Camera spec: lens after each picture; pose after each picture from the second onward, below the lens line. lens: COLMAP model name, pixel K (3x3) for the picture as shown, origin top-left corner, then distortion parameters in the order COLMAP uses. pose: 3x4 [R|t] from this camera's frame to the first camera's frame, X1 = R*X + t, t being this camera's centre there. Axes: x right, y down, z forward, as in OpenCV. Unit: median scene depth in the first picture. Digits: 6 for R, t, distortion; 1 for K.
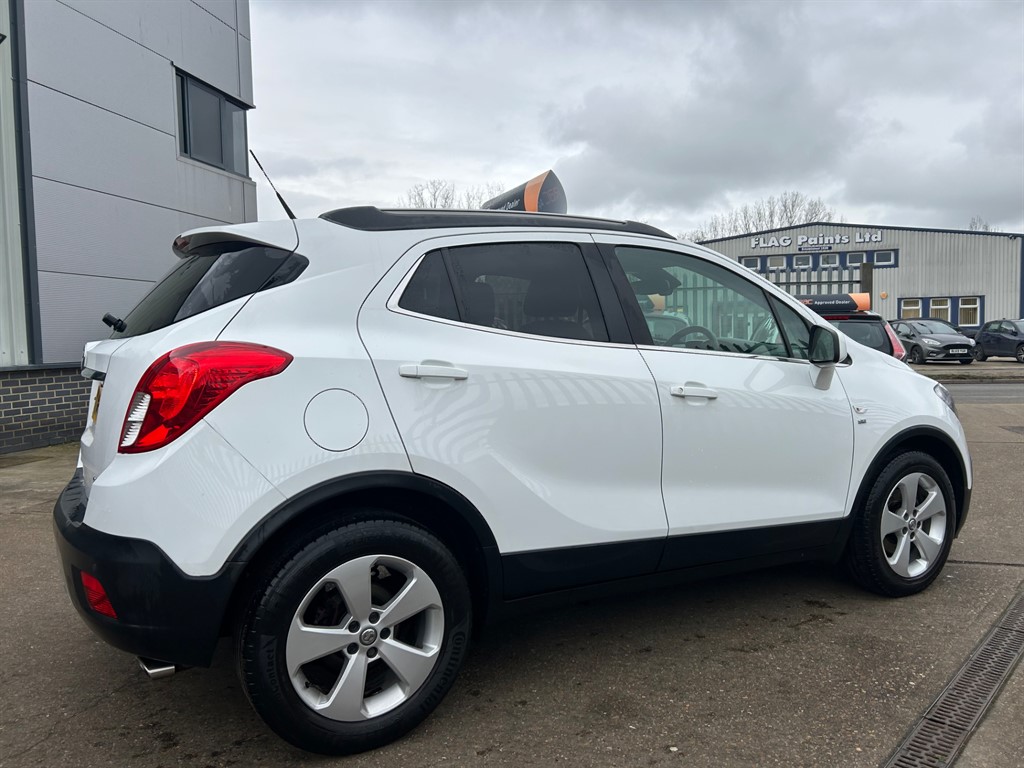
lens RADIAL K [[770.8, 0, 511.1], [0, 770.8, 376.1], [0, 0, 1]] dist [0.048047, -0.046993]
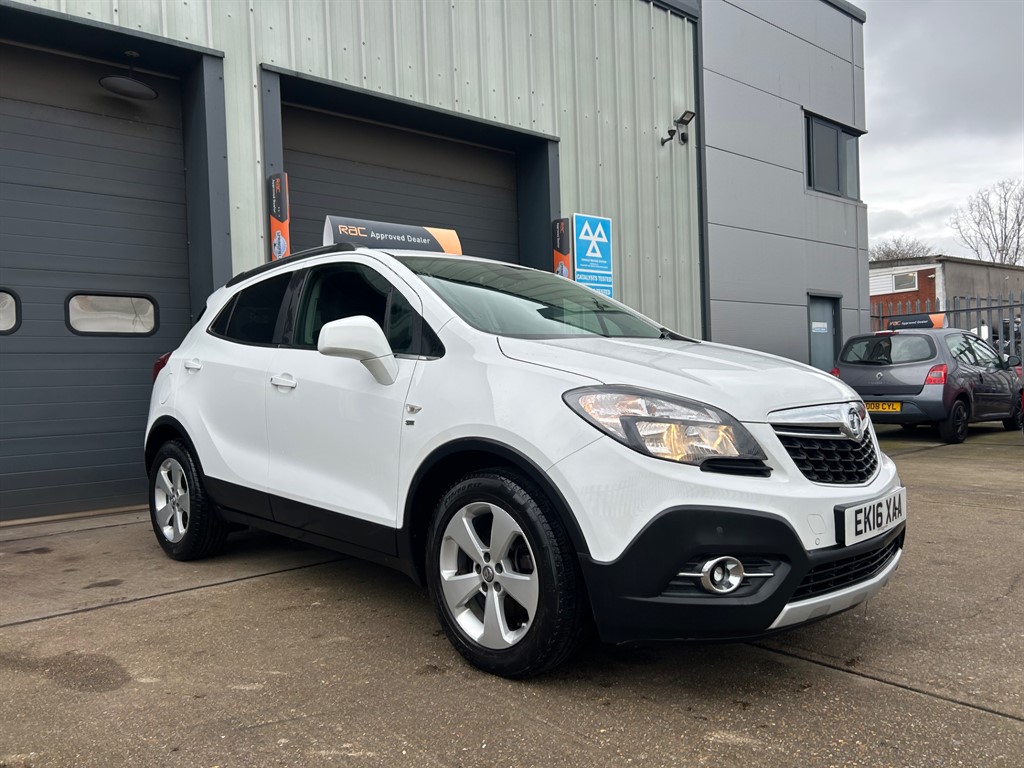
lens RADIAL K [[770.8, 0, 509.9], [0, 770.8, 392.0], [0, 0, 1]] dist [0.048047, -0.046993]
pose [[0.795485, -0.002339, -0.605969, -0.346856], [-0.011437, 0.999756, -0.018873, 0.102112], [0.605866, 0.021944, 0.795264, -0.433914]]
